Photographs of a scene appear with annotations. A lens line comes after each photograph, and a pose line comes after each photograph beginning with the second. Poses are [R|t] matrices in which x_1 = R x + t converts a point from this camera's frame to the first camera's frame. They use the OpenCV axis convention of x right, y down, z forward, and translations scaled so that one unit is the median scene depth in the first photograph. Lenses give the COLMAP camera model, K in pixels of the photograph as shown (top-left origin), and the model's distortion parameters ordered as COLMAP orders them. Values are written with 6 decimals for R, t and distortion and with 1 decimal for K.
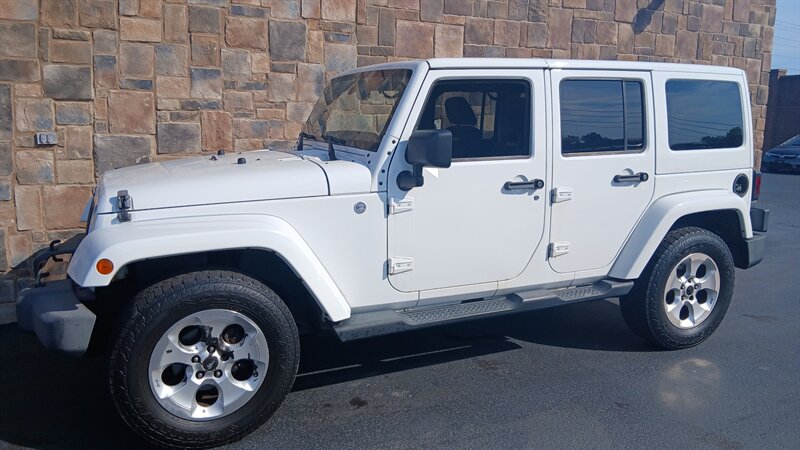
lens RADIAL K [[603.7, 0, 405.2], [0, 603.7, 222.8], [0, 0, 1]] dist [0.109296, -0.194302]
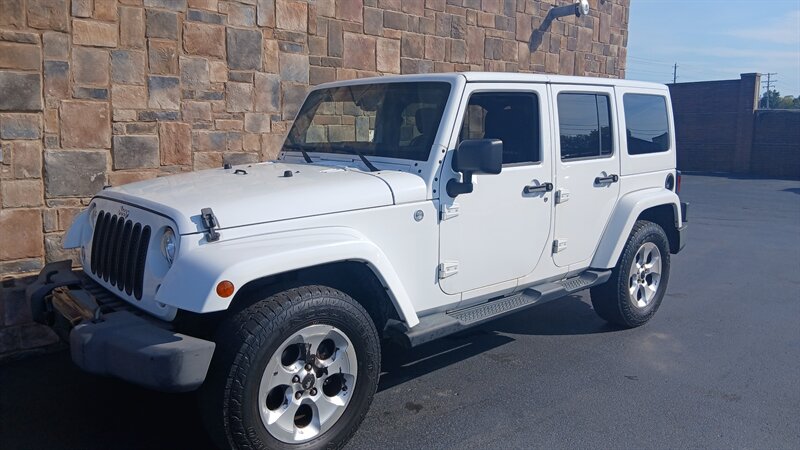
lens RADIAL K [[603.7, 0, 405.9], [0, 603.7, 220.2], [0, 0, 1]] dist [0.109296, -0.194302]
pose [[0.956066, -0.050926, 0.288695, -0.247968], [0.056554, 0.998337, -0.011181, -0.004056], [-0.287645, 0.027016, 0.957356, 0.012295]]
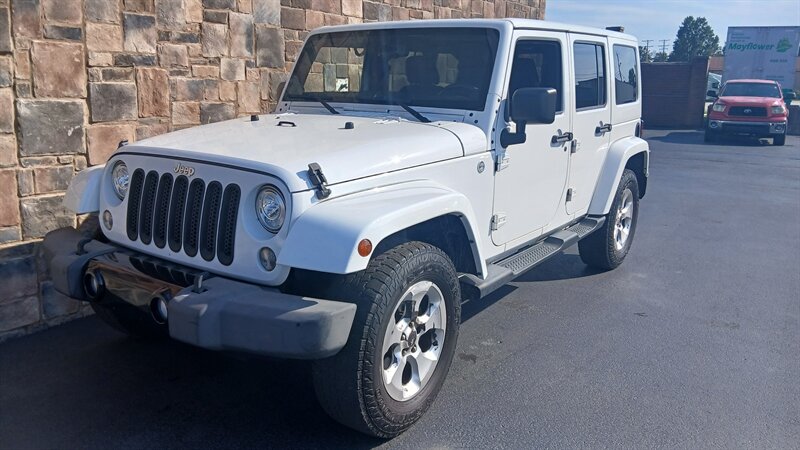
lens RADIAL K [[621.1, 0, 399.9], [0, 621.1, 220.3], [0, 0, 1]] dist [0.080376, -0.143944]
pose [[0.870558, -0.108706, 0.479908, -0.443326], [0.081391, 0.993669, 0.077437, -0.017599], [-0.485288, -0.028353, 0.873894, 0.094636]]
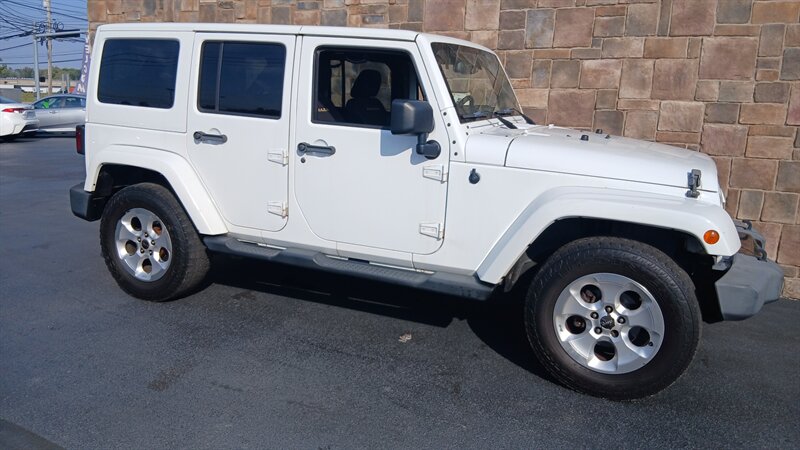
lens RADIAL K [[603.7, 0, 412.3], [0, 603.7, 227.8], [0, 0, 1]] dist [0.109296, -0.194302]
pose [[0.608301, 0.173146, -0.774591, 0.944603], [-0.154768, 0.983058, 0.098203, -0.046175], [0.778471, 0.060145, 0.624792, 0.394066]]
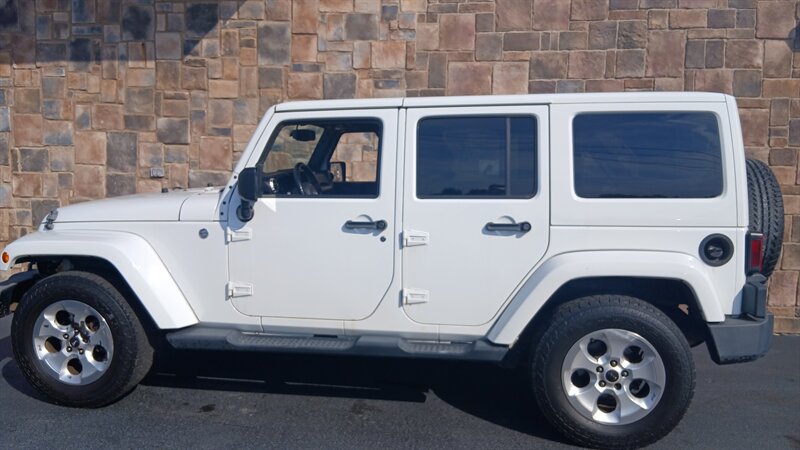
lens RADIAL K [[603.7, 0, 404.1], [0, 603.7, 226.5], [0, 0, 1]] dist [0.109296, -0.194302]
pose [[0.835962, 0.063162, -0.545141, 0.548286], [-0.096337, 0.994819, -0.032466, -0.023775], [0.540266, 0.079657, 0.837716, 0.149870]]
